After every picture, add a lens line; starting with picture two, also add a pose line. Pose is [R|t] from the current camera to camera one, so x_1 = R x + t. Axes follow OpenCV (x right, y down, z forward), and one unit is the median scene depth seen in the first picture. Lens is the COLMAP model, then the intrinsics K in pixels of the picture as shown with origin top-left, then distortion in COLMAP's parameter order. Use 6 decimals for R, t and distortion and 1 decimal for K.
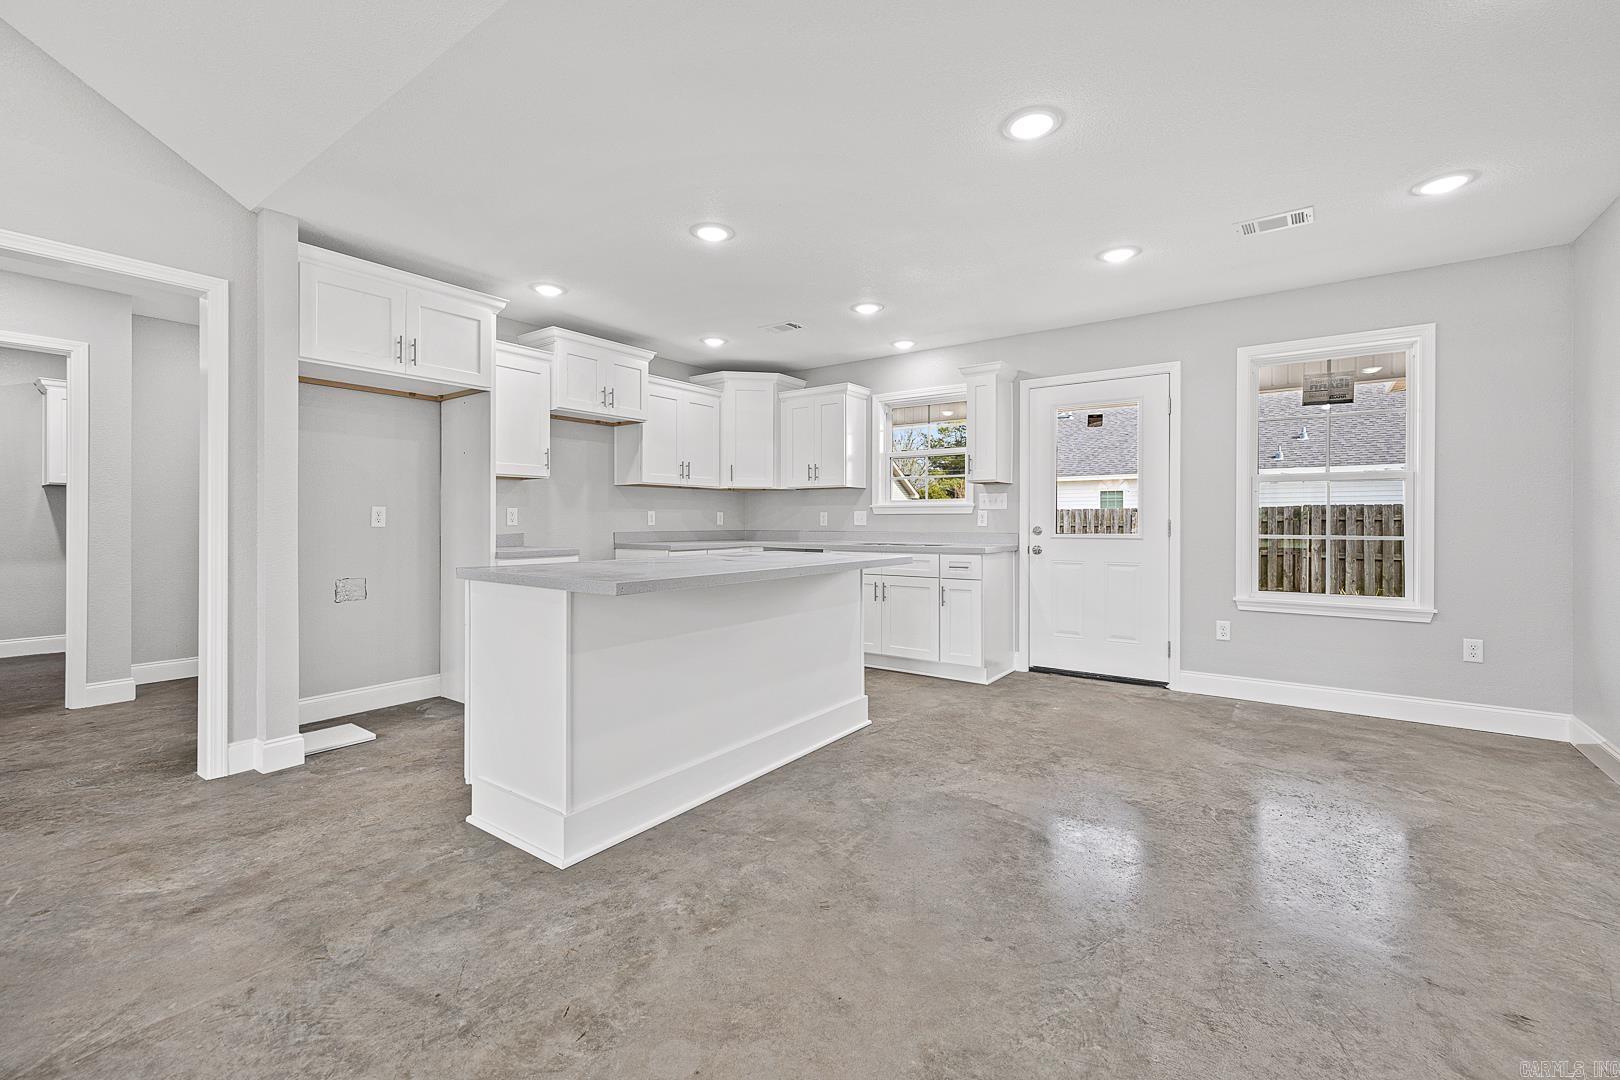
lens RADIAL K [[677.7, 0, 809.6], [0, 677.7, 521.4], [0, 0, 1]] dist [0.003019, -0.000616]
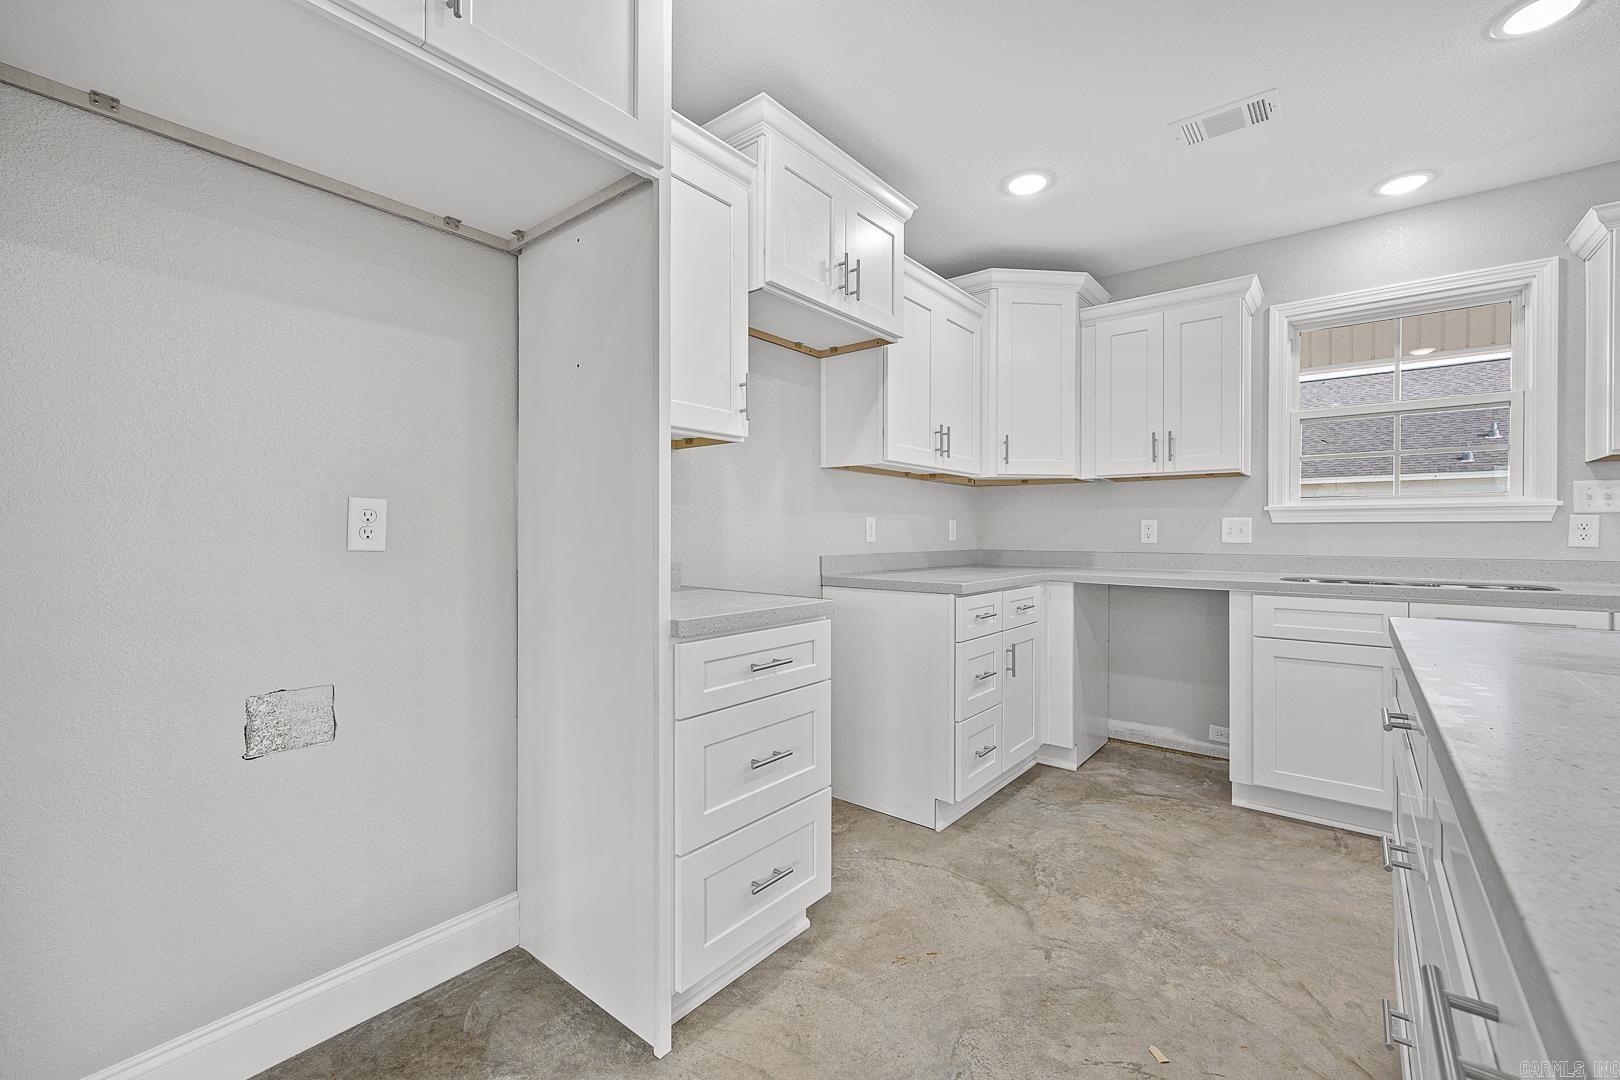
lens RADIAL K [[677.7, 0, 810.9], [0, 677.7, 531.7], [0, 0, 1]] dist [0.003019, -0.000616]
pose [[0.998824, 0.002726, -0.048414, -0.330552], [-0.002787, 0.999995, -0.001202, -0.002469], [0.048410, 0.001336, 0.998827, 0.567986]]
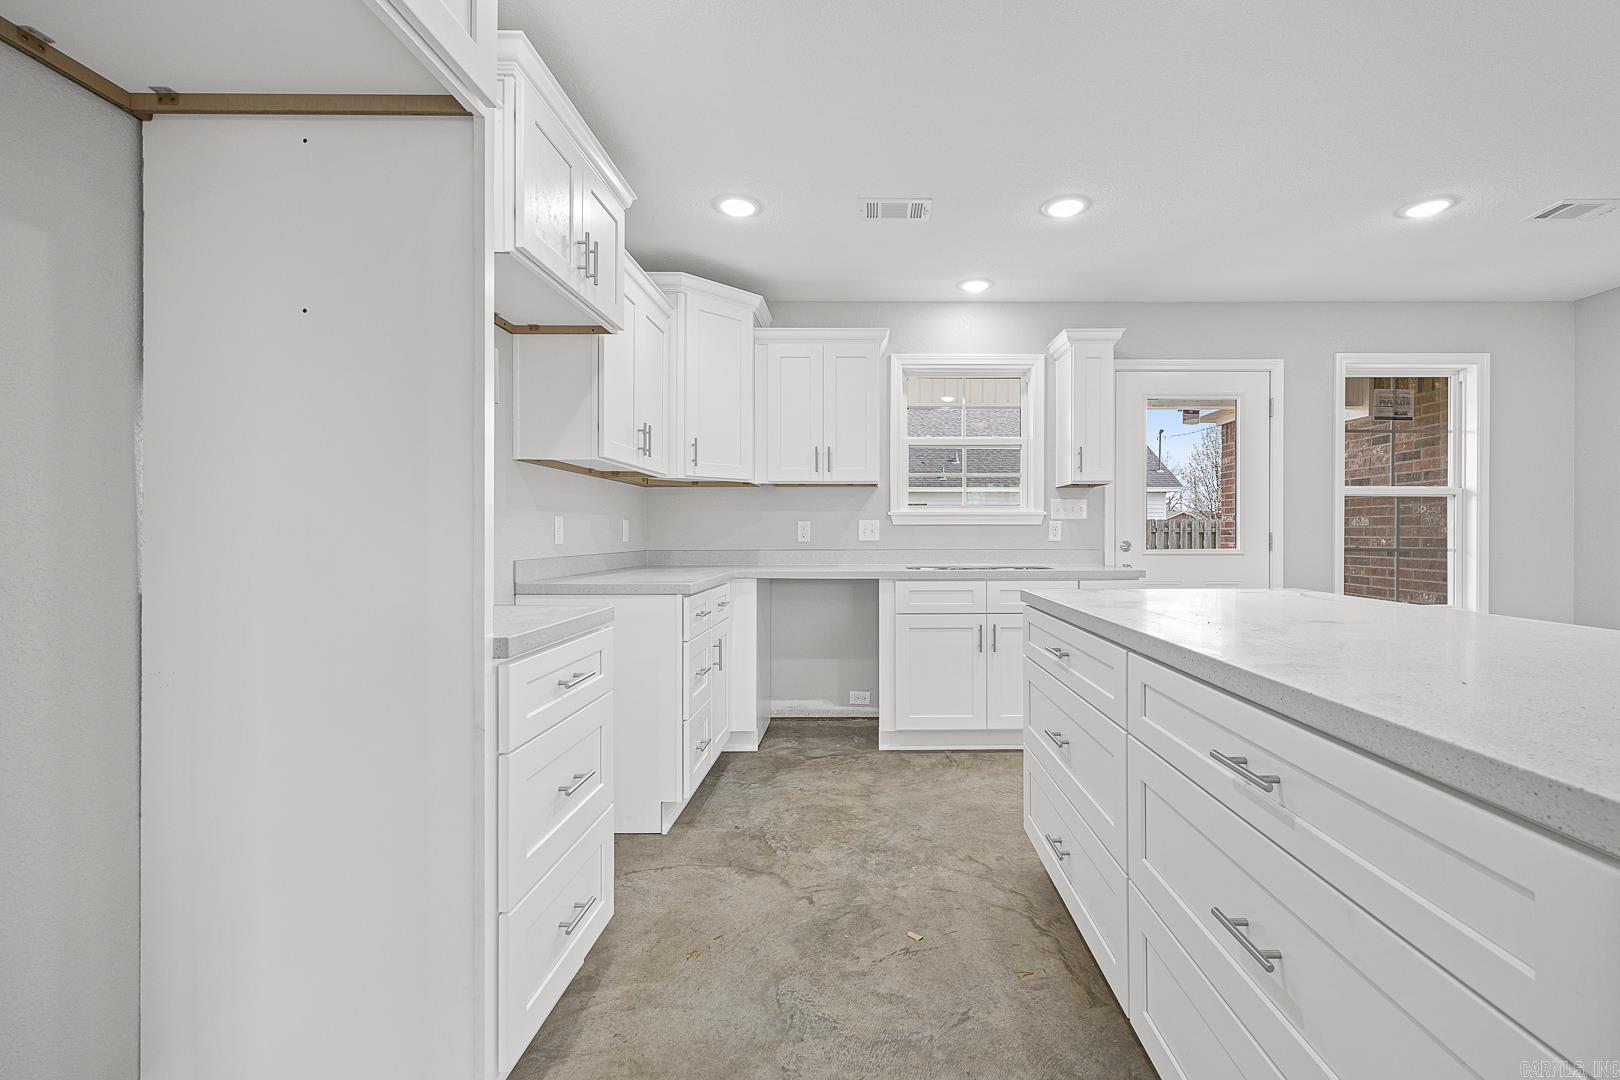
lens RADIAL K [[699.0, 0, 875.5], [0, 699.0, 532.7], [0, 0, 1]] dist [0.009277, -0.004387]
pose [[0.800855, -0.000833, 0.598858, -0.461630], [0.001467, 0.999999, -0.000570, -0.002941], [-0.598856, 0.001335, 0.800855, 0.567541]]
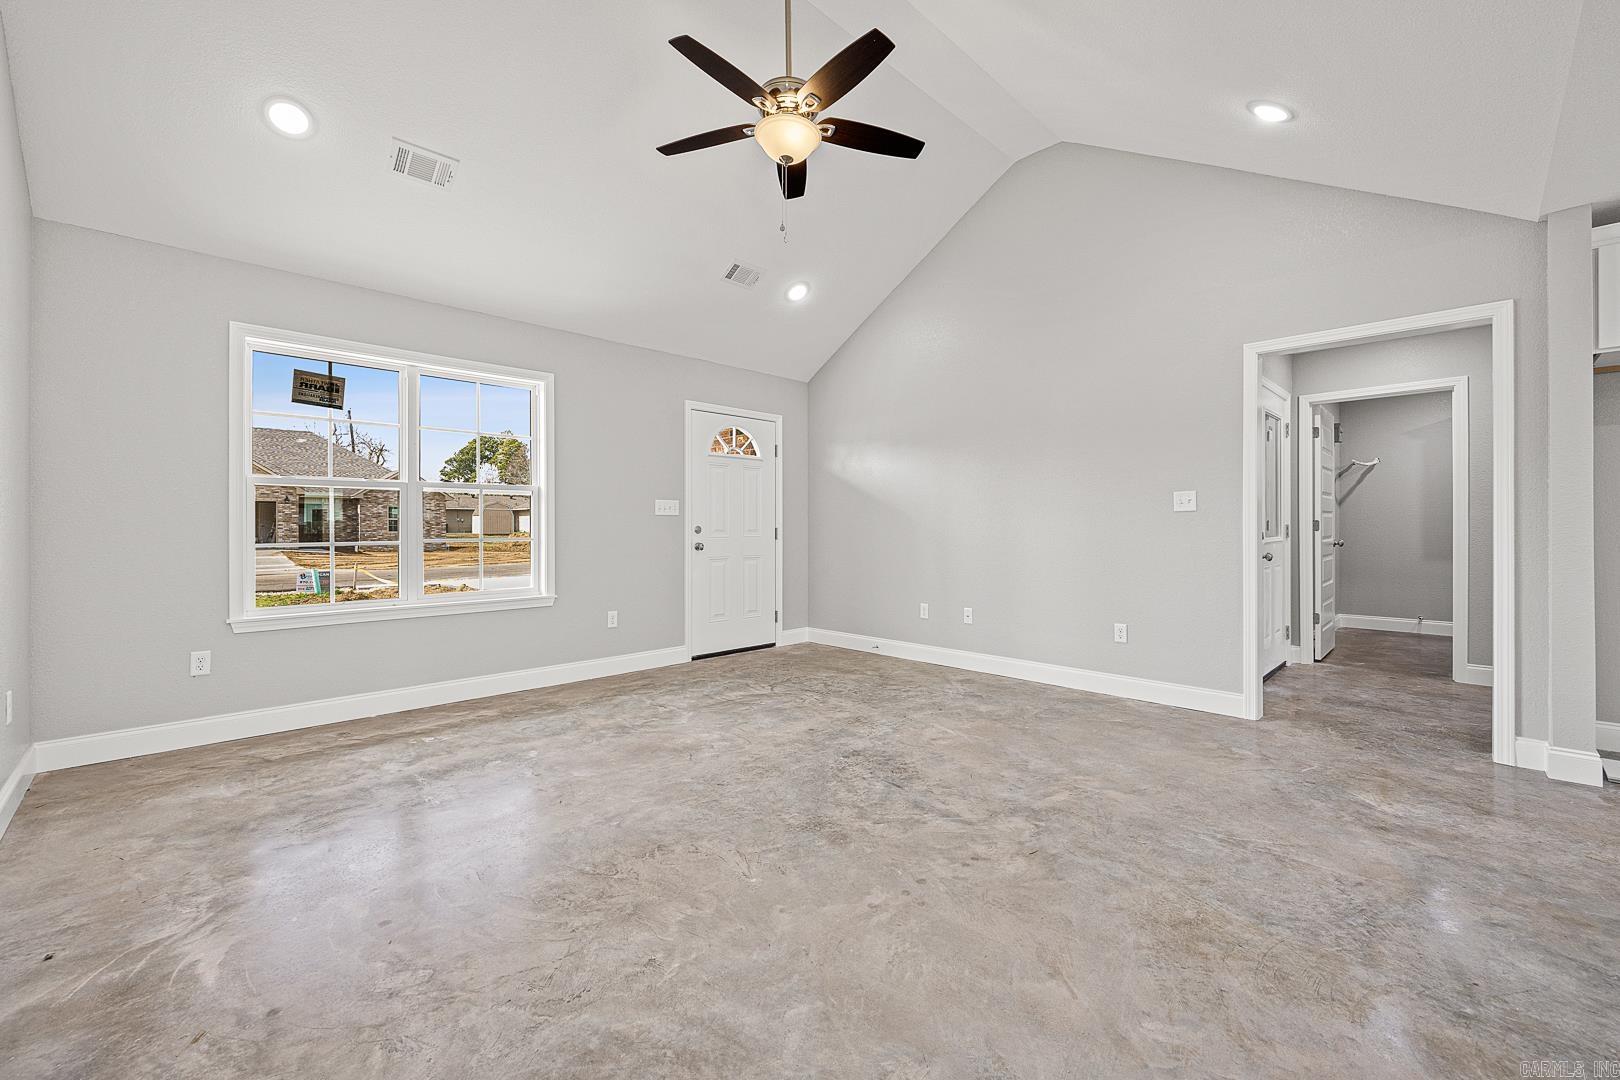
lens RADIAL K [[648.8, 0, 819.9], [0, 648.8, 530.7], [0, 0, 1]] dist [-0.007940, 0.001358]
pose [[-0.156479, 0.007349, -0.987654, 0.209679], [0.002359, 0.999972, 0.007067, -0.002714], [0.987678, -0.001224, -0.156492, 0.058689]]
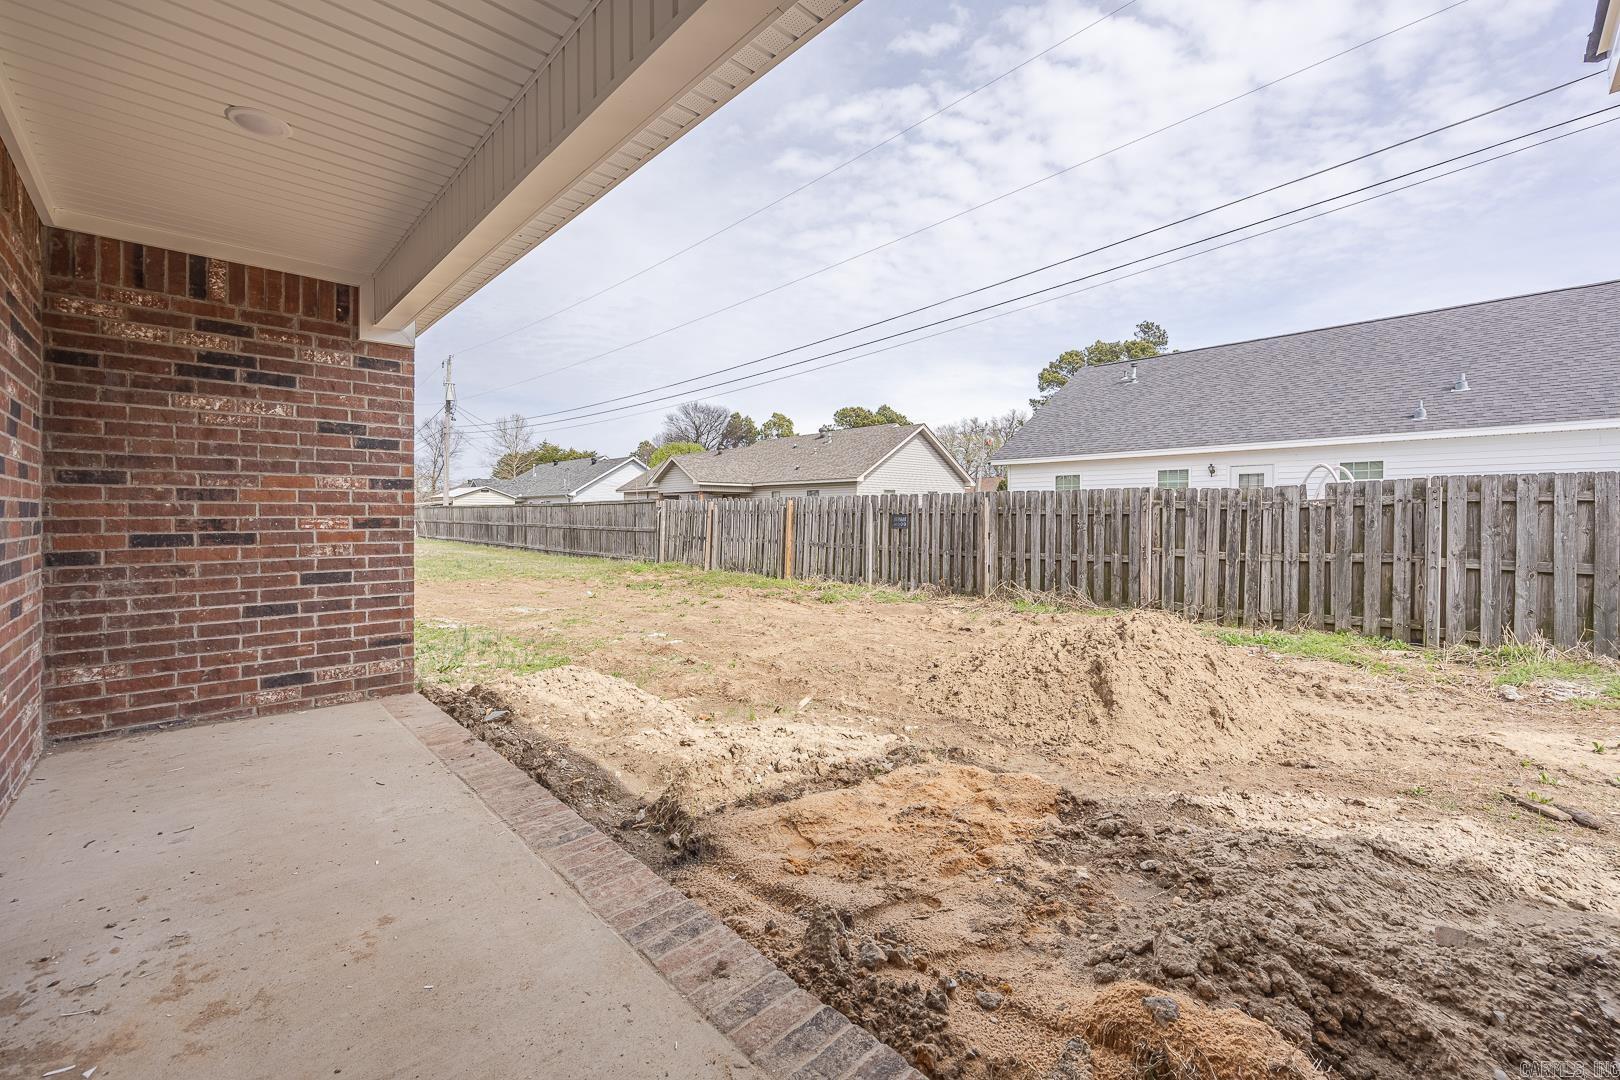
lens RADIAL K [[648.8, 0, 802.3], [0, 648.8, 527.0], [0, 0, 1]] dist [-0.007940, 0.001358]
pose [[0.982621, 0.000572, -0.185620, 0.867660], [0.003283, 0.999785, 0.020462, 0.016218], [0.185592, -0.020715, 0.982409, 1.035284]]
